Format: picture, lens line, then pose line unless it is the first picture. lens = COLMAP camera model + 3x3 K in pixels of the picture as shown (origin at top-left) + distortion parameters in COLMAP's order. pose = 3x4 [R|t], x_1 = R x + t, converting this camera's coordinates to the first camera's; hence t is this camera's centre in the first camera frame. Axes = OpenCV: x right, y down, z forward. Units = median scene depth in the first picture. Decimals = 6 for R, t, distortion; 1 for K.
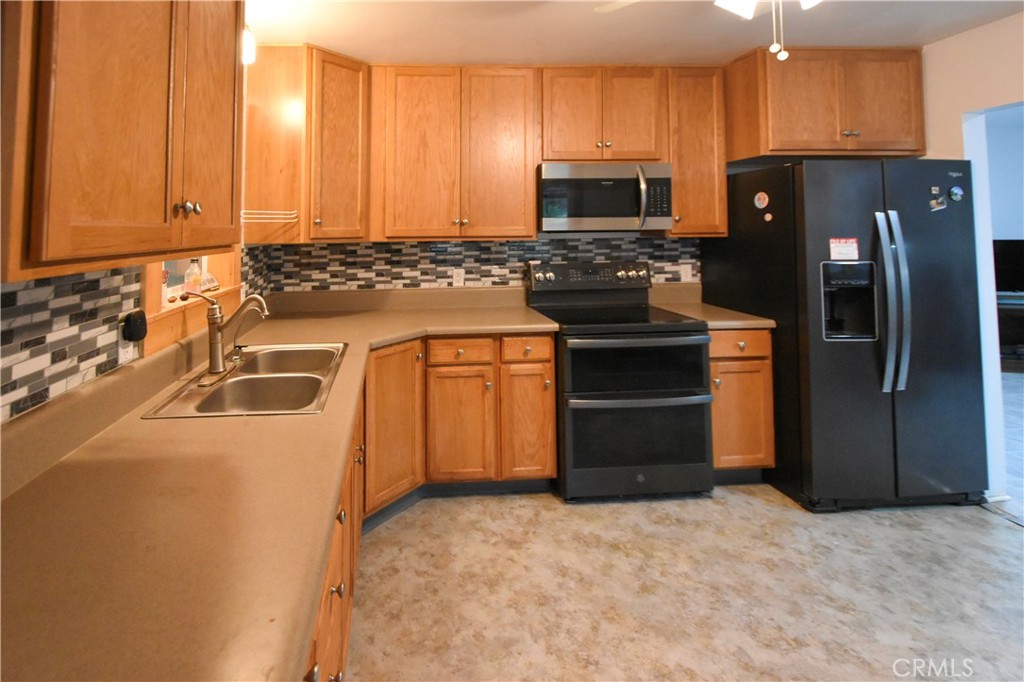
lens RADIAL K [[439.4, 0, 447.5], [0, 439.4, 230.0], [0, 0, 1]] dist [0.003151, -0.001489]
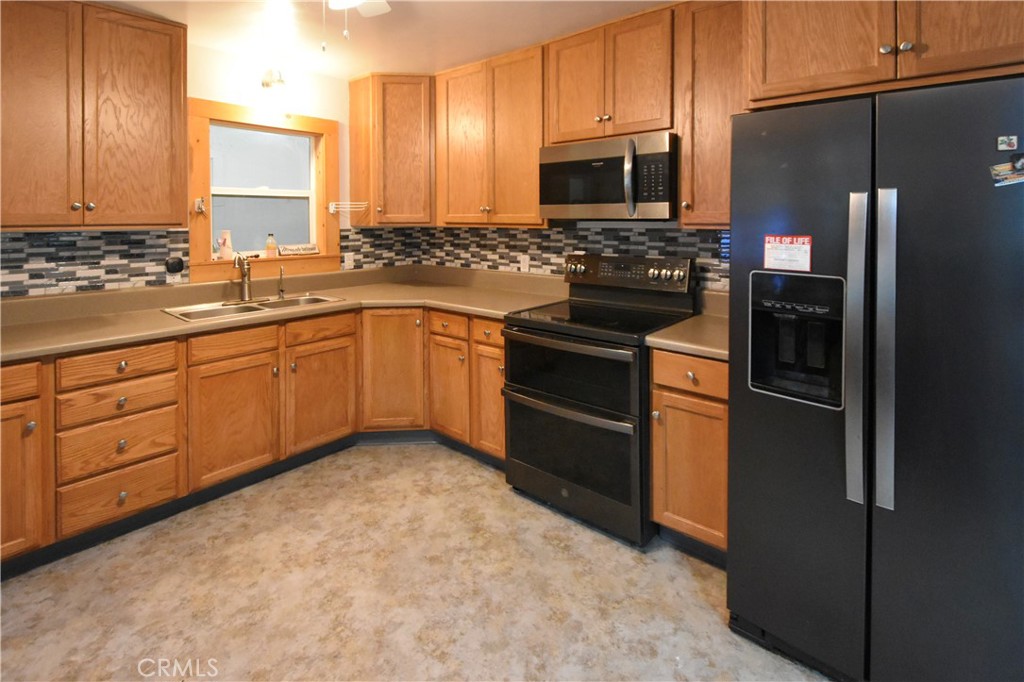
lens RADIAL K [[446.8, 0, 509.8], [0, 446.8, 241.2], [0, 0, 1]] dist [0.005003, -0.002179]
pose [[0.765337, 0.042152, -0.642247, 0.904305], [-0.005886, 0.998270, 0.058505, -0.006595], [0.643602, -0.040996, 0.764261, 0.238742]]
